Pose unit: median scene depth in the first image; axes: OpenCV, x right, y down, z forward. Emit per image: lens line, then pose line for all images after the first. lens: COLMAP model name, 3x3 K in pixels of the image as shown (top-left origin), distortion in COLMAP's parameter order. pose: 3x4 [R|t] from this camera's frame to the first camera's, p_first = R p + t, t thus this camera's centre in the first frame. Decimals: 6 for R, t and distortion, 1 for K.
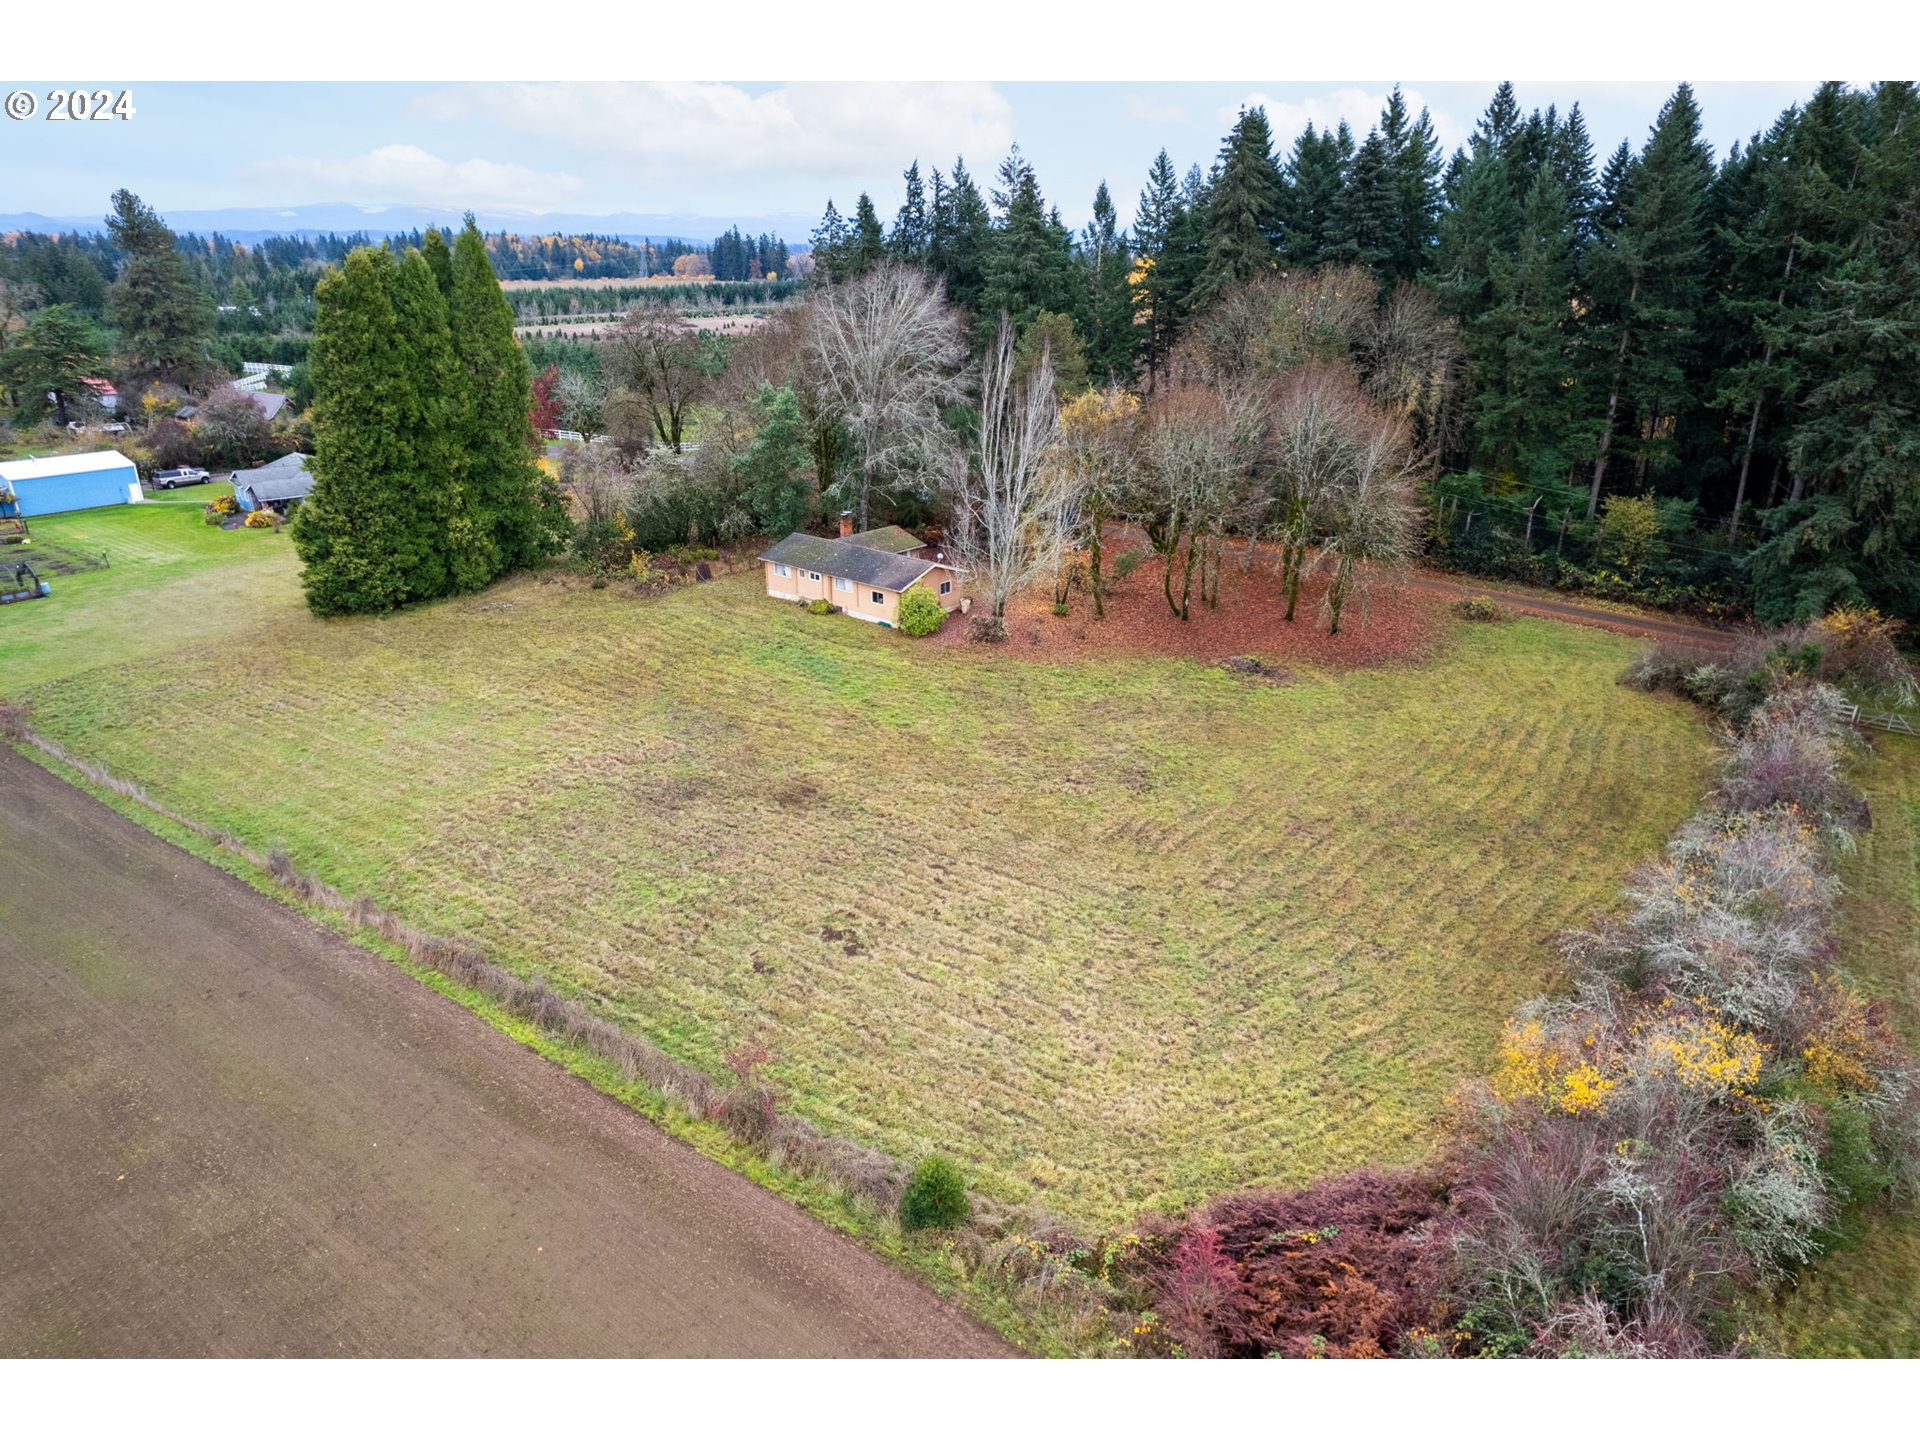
lens RADIAL K [[1242.4, 0, 965.8], [0, 1242.4, 725.3], [0, 0, 1]] dist [-0.070500, 0.060200]
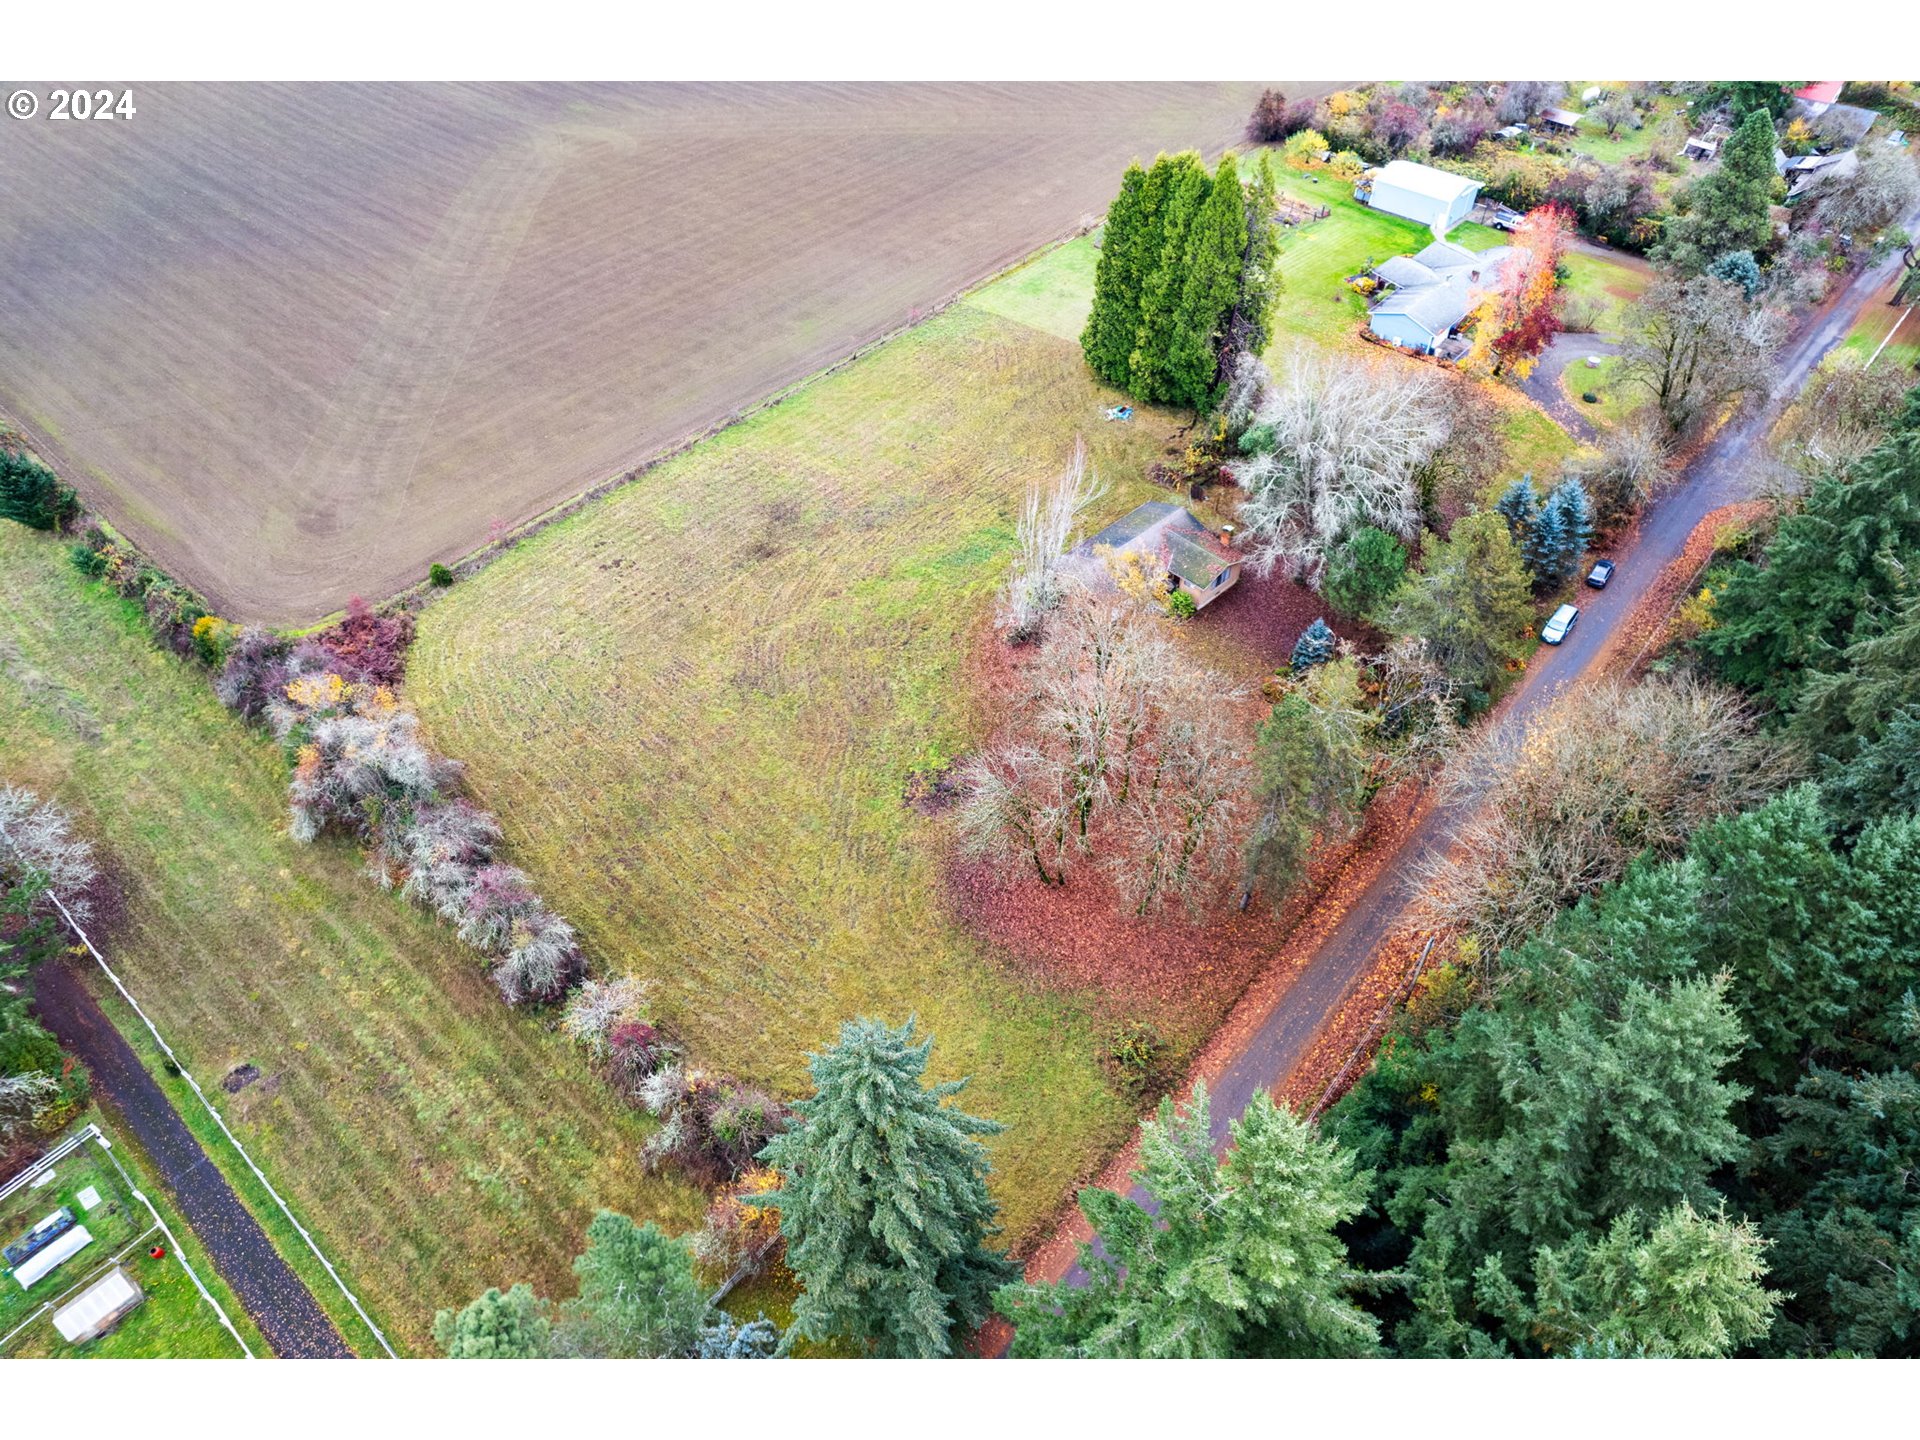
lens RADIAL K [[1242.4, 0, 965.8], [0, 1242.4, 725.3], [0, 0, 1]] dist [-0.070500, 0.060200]
pose [[-0.114488, 0.707090, -0.697794, 0.905551], [-0.363201, 0.623991, 0.691896, -0.811989], [0.924650, 0.332653, 0.185376, 0.698983]]
